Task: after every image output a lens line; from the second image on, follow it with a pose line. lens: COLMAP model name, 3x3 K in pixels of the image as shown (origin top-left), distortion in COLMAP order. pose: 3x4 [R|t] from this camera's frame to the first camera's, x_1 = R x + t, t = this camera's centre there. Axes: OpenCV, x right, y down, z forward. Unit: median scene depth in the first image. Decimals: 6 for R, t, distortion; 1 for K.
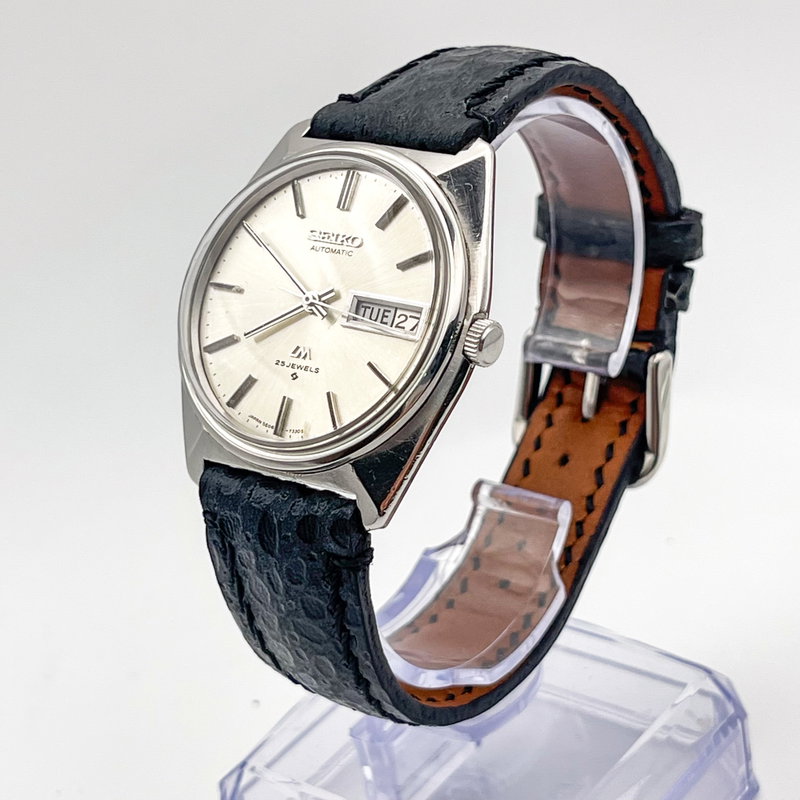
lens RADIAL K [[2028.2, 0, 401.1], [0, 2028.2, 403.3], [0, 0, 1]] dist [0.216591, 0.000000]
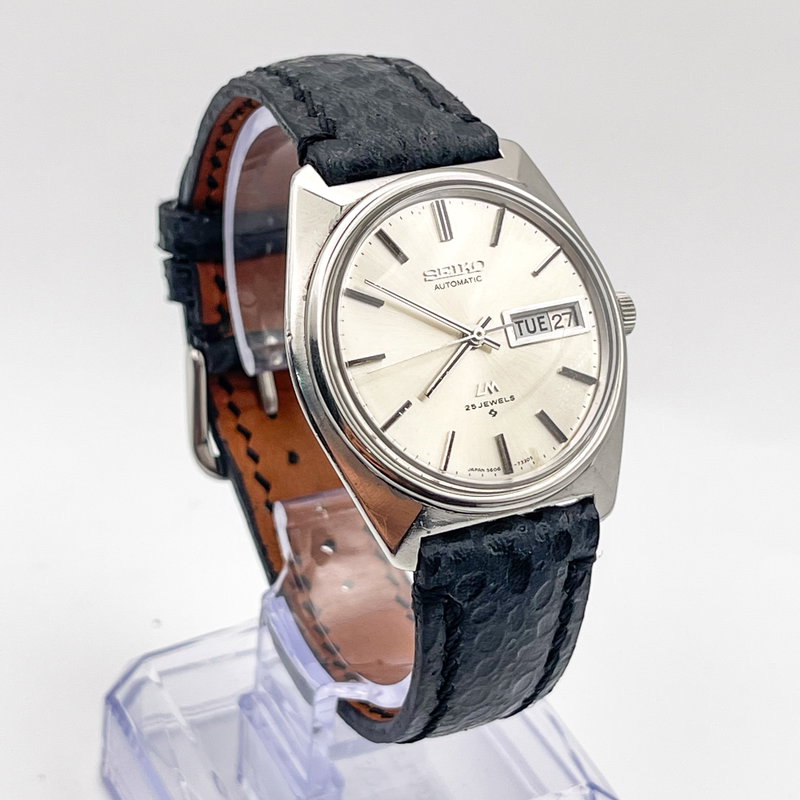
lens RADIAL K [[2028.2, 0, 395.9], [0, 2028.2, 401.5], [0, 0, 1]] dist [0.216591, 0.000000]
pose [[0.446889, -0.330242, 0.831403, -0.851218], [0.294432, 0.931886, 0.211894, -0.230452], [-0.844748, 0.150098, 0.513684, 0.518158]]
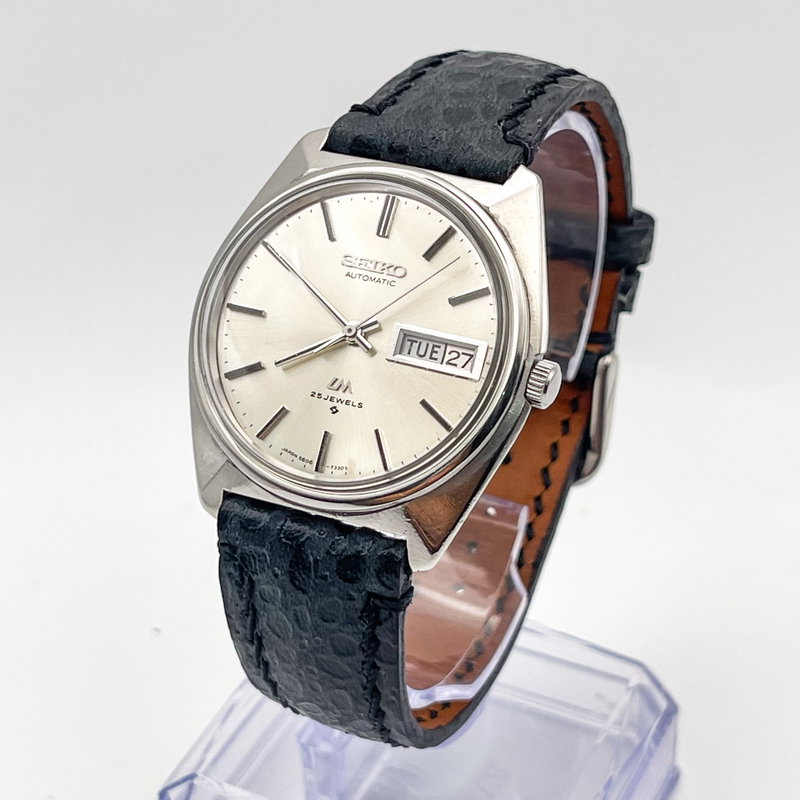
lens RADIAL K [[2028.2, 0, 404.5], [0, 2028.2, 402.1], [0, 0, 1]] dist [0.216591, 0.000000]
pose [[0.975921, 0.002988, 0.218103, -0.221607], [-0.019248, 0.997185, 0.072465, -0.084376], [-0.217273, -0.074918, 0.973232, 0.054077]]
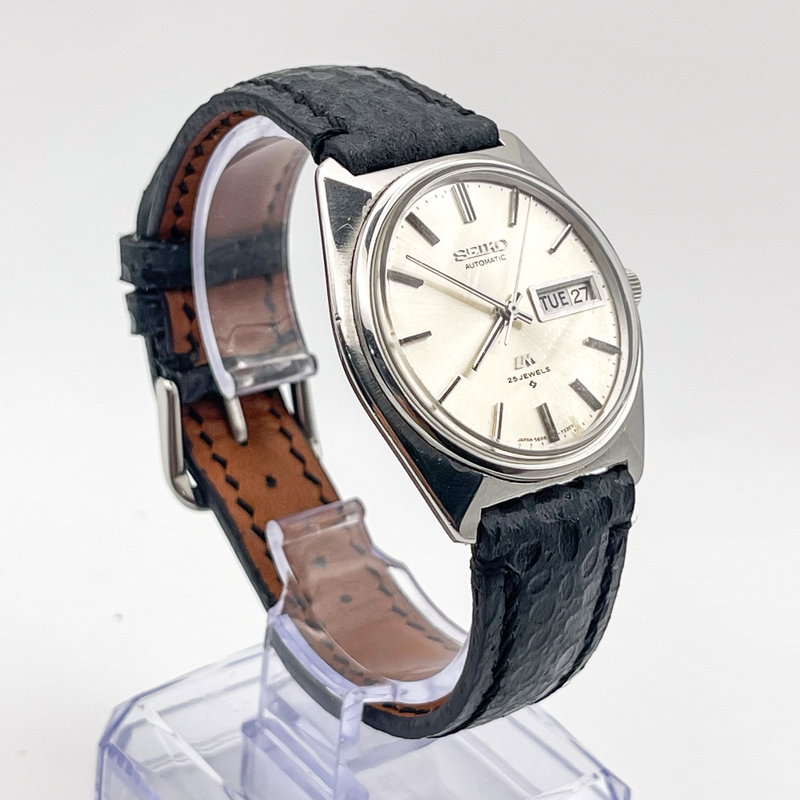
lens RADIAL K [[2028.2, 0, 403.1], [0, 2028.2, 394.6], [0, 0, 1]] dist [0.216591, 0.000000]
pose [[0.280620, -0.293856, 0.913729, -0.949418], [0.341496, 0.920256, 0.191077, -0.213421], [-0.897014, 0.258415, 0.358592, 0.675256]]
